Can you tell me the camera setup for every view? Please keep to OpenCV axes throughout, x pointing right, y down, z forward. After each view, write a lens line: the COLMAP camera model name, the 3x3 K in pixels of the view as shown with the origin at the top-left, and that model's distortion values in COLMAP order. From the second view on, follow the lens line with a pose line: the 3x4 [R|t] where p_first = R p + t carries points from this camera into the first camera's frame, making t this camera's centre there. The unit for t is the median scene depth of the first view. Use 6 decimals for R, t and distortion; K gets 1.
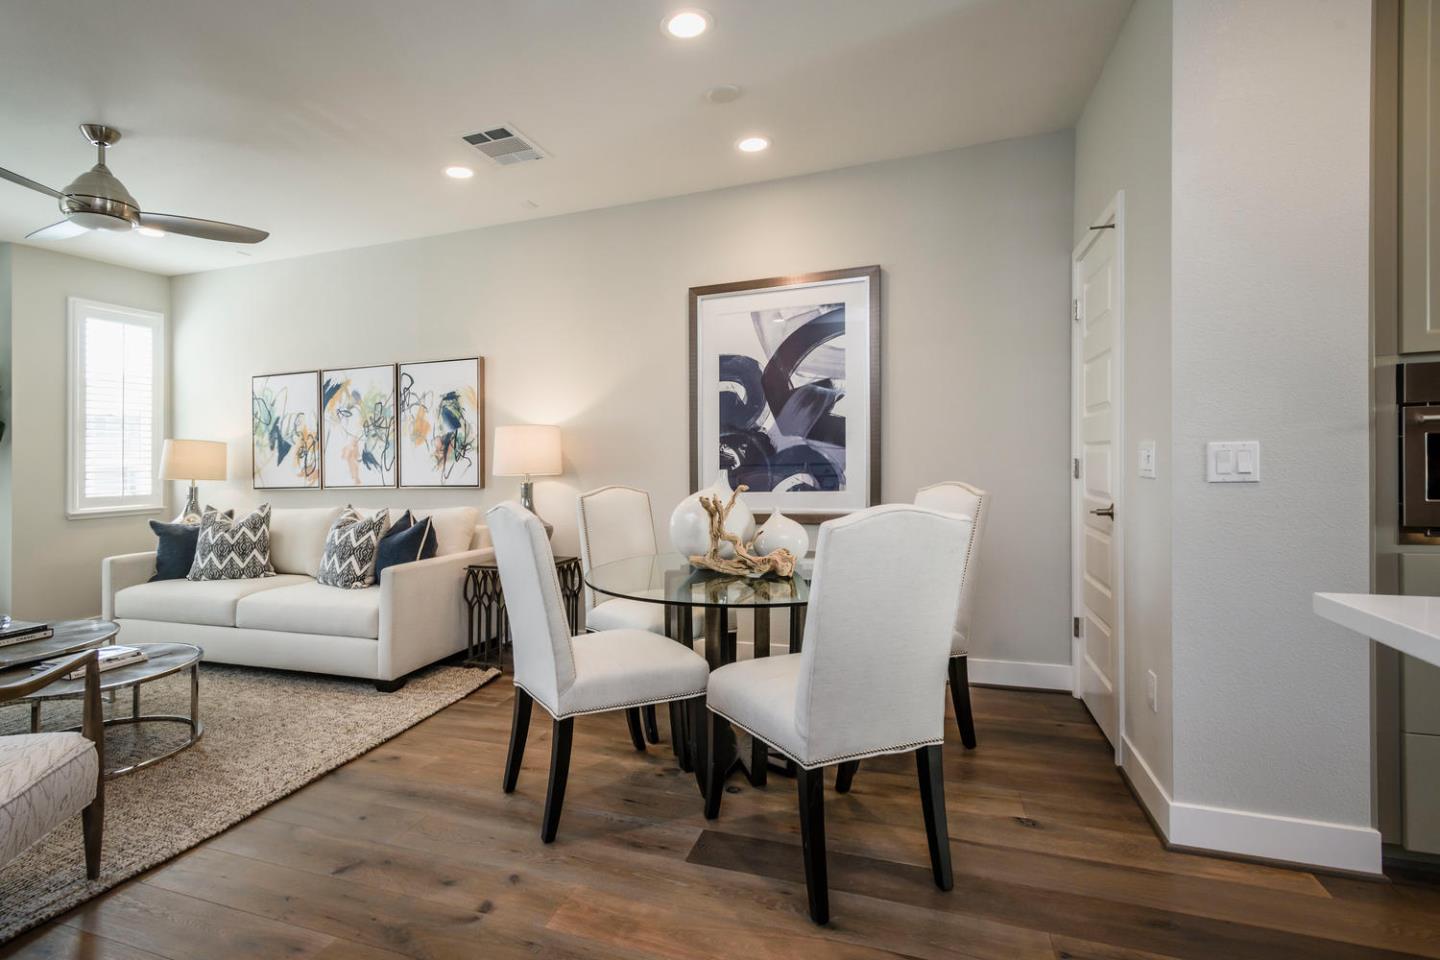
lens RADIAL K [[689.9, 0, 652.0], [0, 689.9, 445.8], [0, 0, 1]] dist [0.010144, -0.000467]
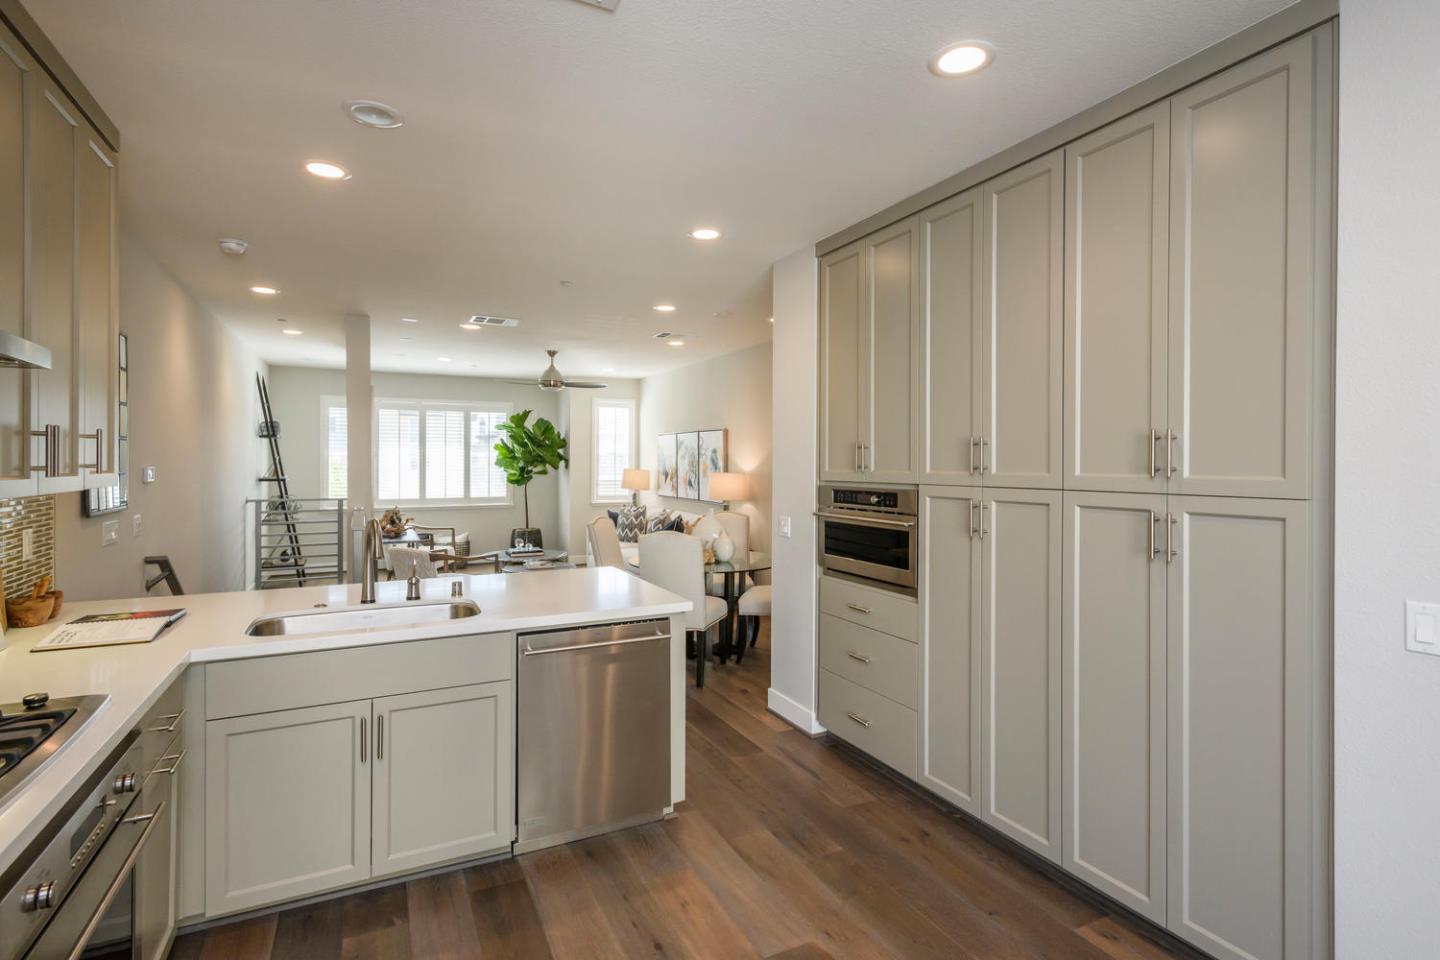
lens RADIAL K [[695.8, 0, 724.2], [0, 695.8, 465.1], [0, 0, 1]] dist [-0.000533, -0.000086]
pose [[0.734098, 0.028222, -0.678457, 0.960802], [-0.002595, 0.999245, 0.038759, -0.108881], [0.679039, -0.026693, 0.733617, -0.286545]]
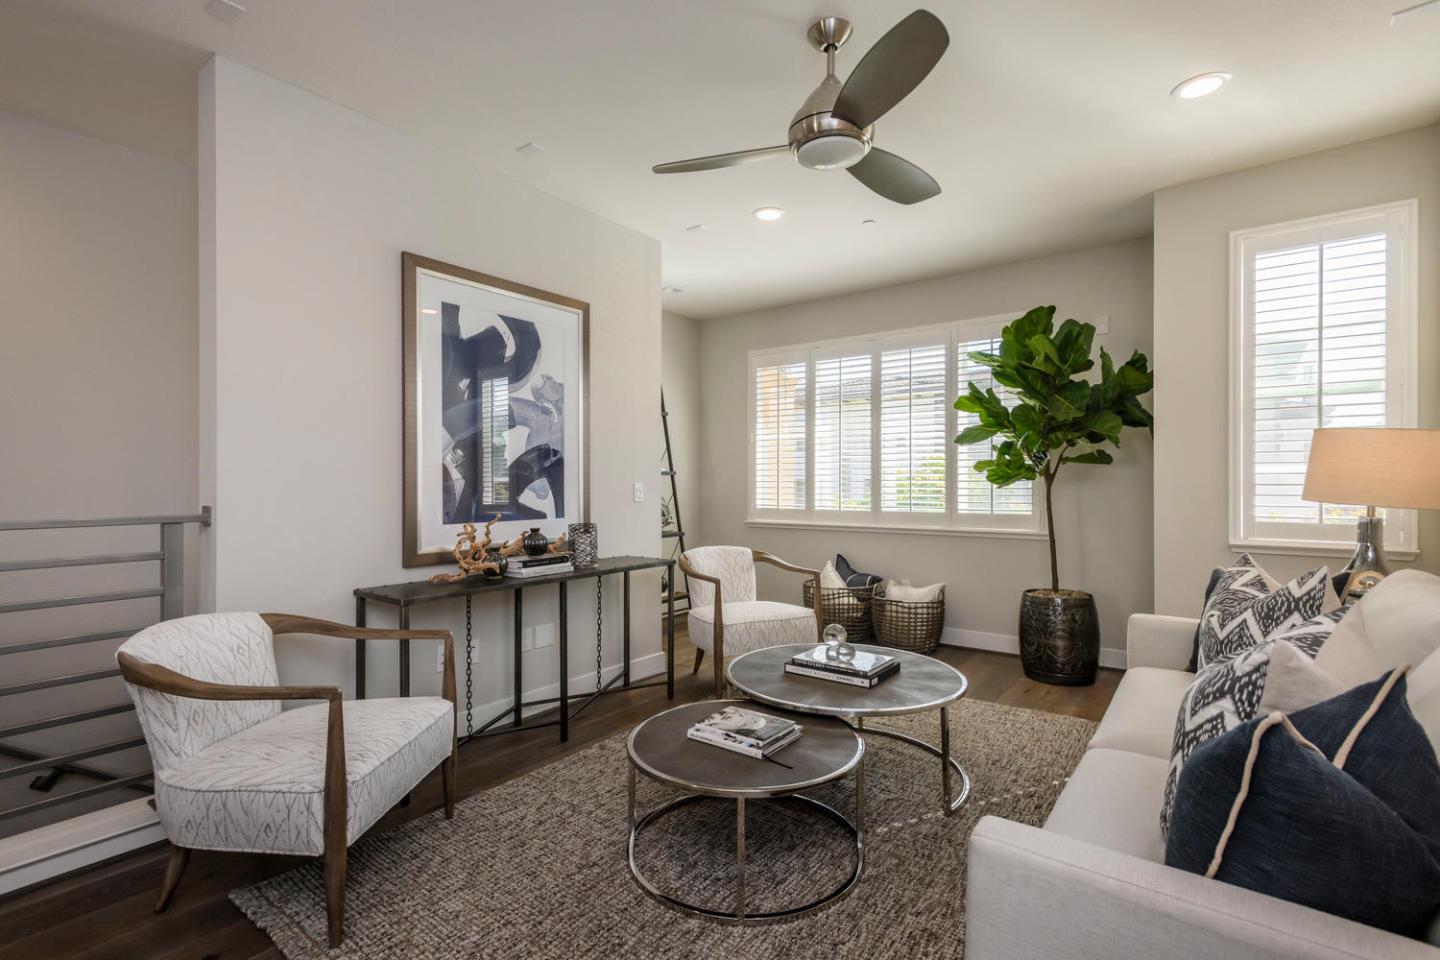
lens RADIAL K [[678.5, 0, 732.9], [0, 678.5, 488.3], [0, 0, 1]] dist [0.009485, -0.000698]
pose [[-0.270897, 0.033173, -0.962036, -0.039814], [0.033970, 0.999113, 0.024885, 0.008381], [0.962009, -0.025939, -0.271784, 0.783895]]
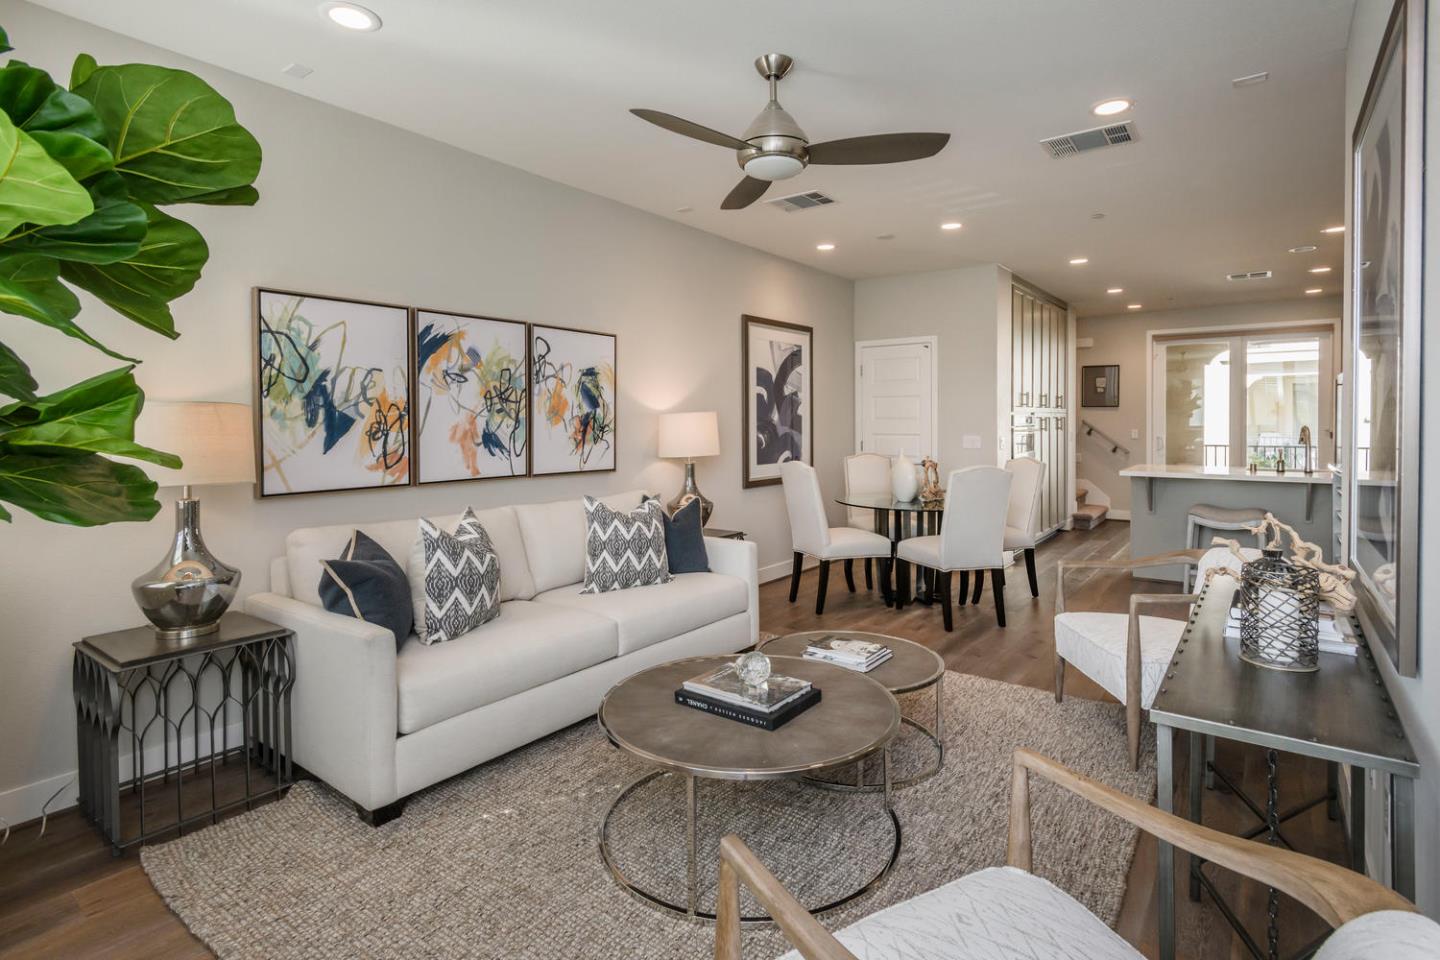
lens RADIAL K [[729.1, 0, 746.6], [0, 729.1, 432.8], [0, 0, 1]] dist [0.022590, 0.000132]
pose [[0.261901, 0.008443, 0.965058, -1.217175], [-0.022589, 0.999741, -0.002616, 0.005837], [-0.964830, -0.021114, 0.262024, 0.570519]]
